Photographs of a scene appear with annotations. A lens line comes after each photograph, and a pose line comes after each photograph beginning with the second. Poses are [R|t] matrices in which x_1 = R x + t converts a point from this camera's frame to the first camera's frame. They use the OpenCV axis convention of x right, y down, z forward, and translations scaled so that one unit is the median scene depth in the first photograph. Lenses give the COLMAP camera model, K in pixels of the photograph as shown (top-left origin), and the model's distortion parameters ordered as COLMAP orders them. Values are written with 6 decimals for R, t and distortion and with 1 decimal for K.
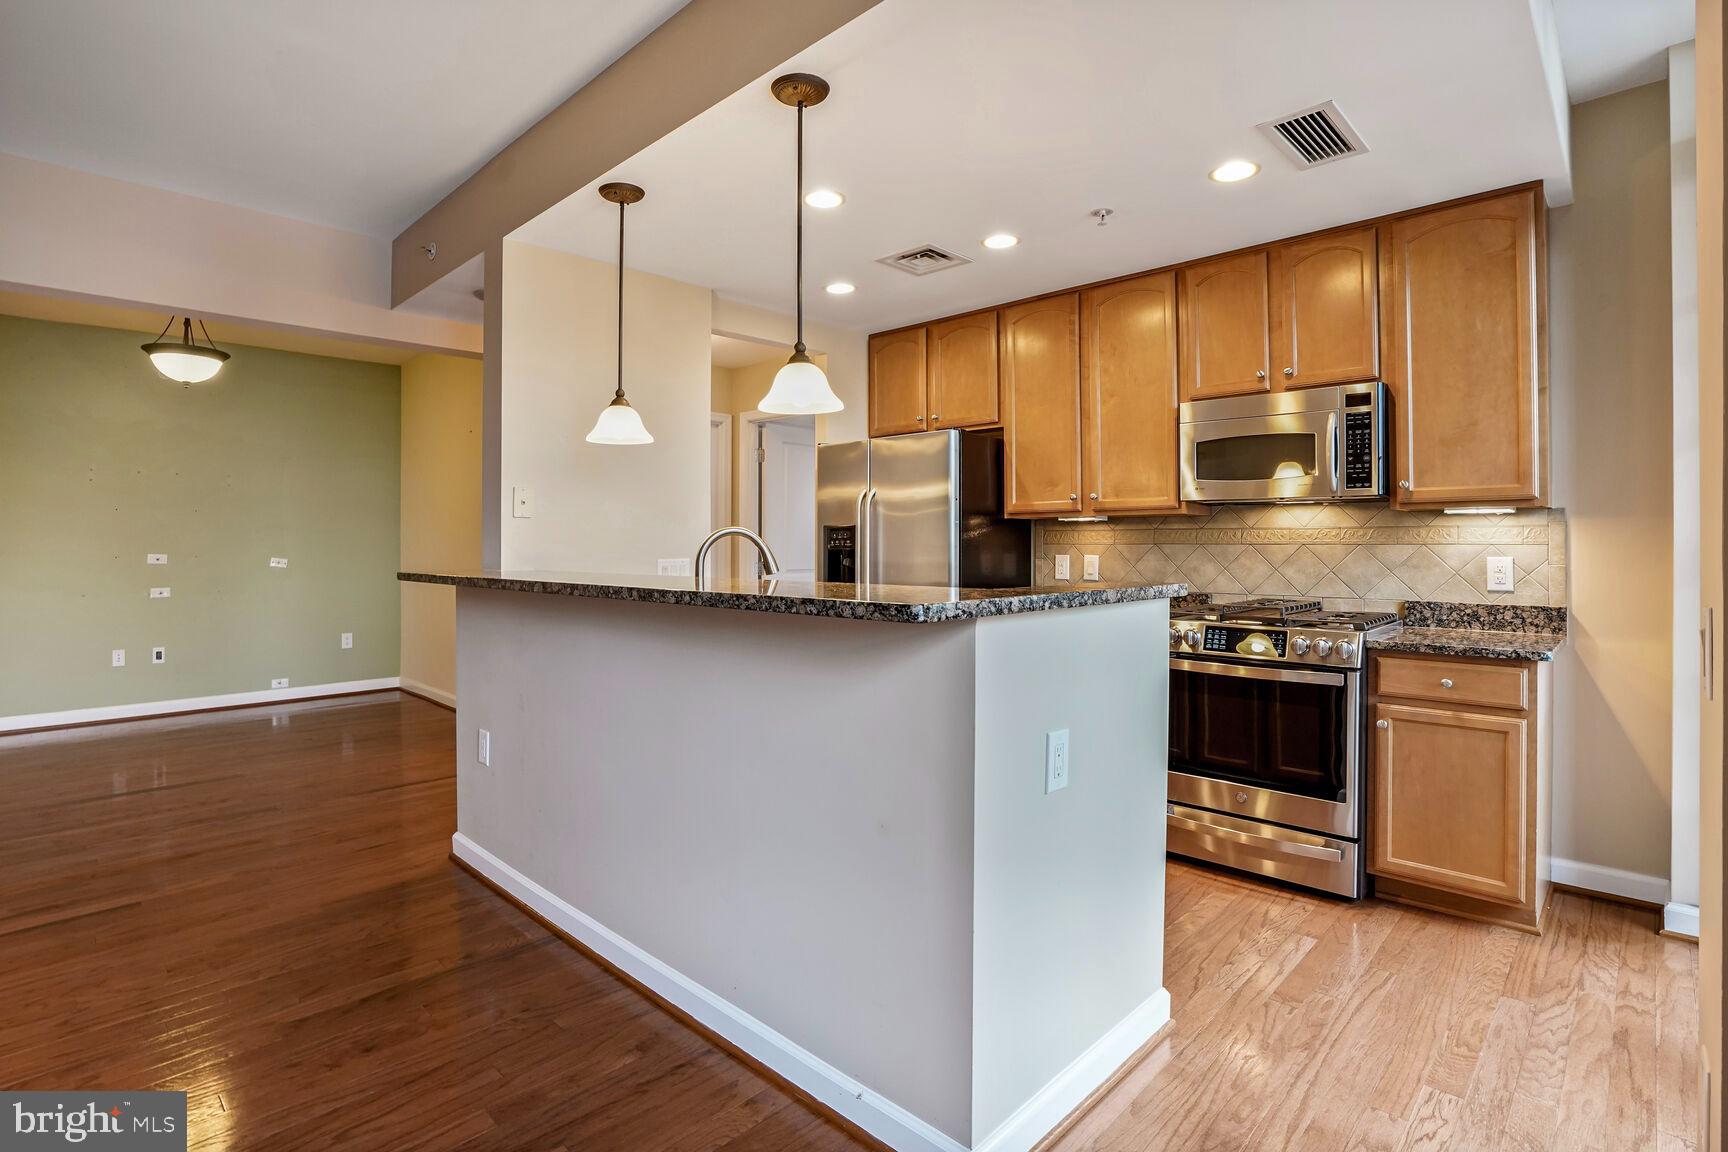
lens RADIAL K [[841.8, 0, 849.7], [0, 841.8, 539.4], [0, 0, 1]] dist [-0.066630, 0.026266]
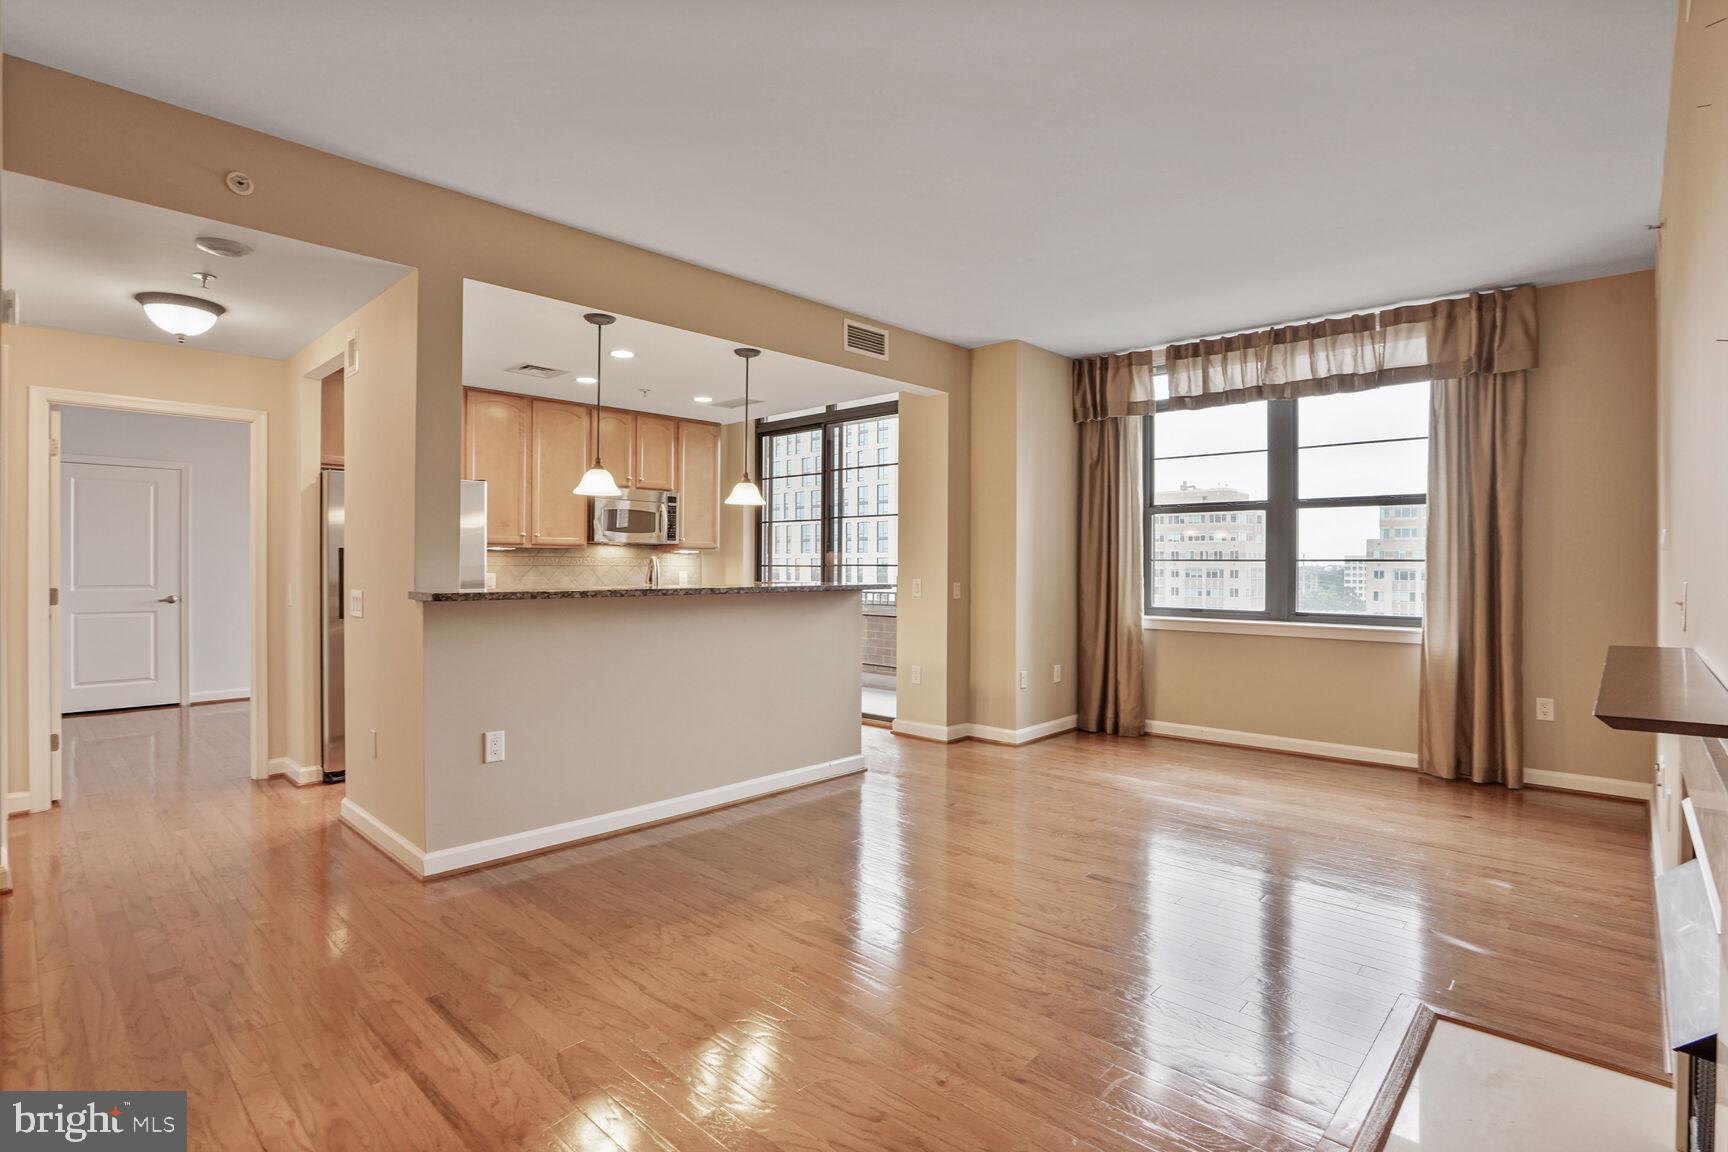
lens RADIAL K [[835.1, 0, 867.8], [0, 835.1, 566.3], [0, 0, 1]] dist [-0.031811, 0.000613]
pose [[-0.021995, 0.001705, 0.999757, -1.475514], [-0.010922, 0.999938, -0.001945, 0.004478], [-0.999698, -0.010962, -0.021975, 0.493717]]
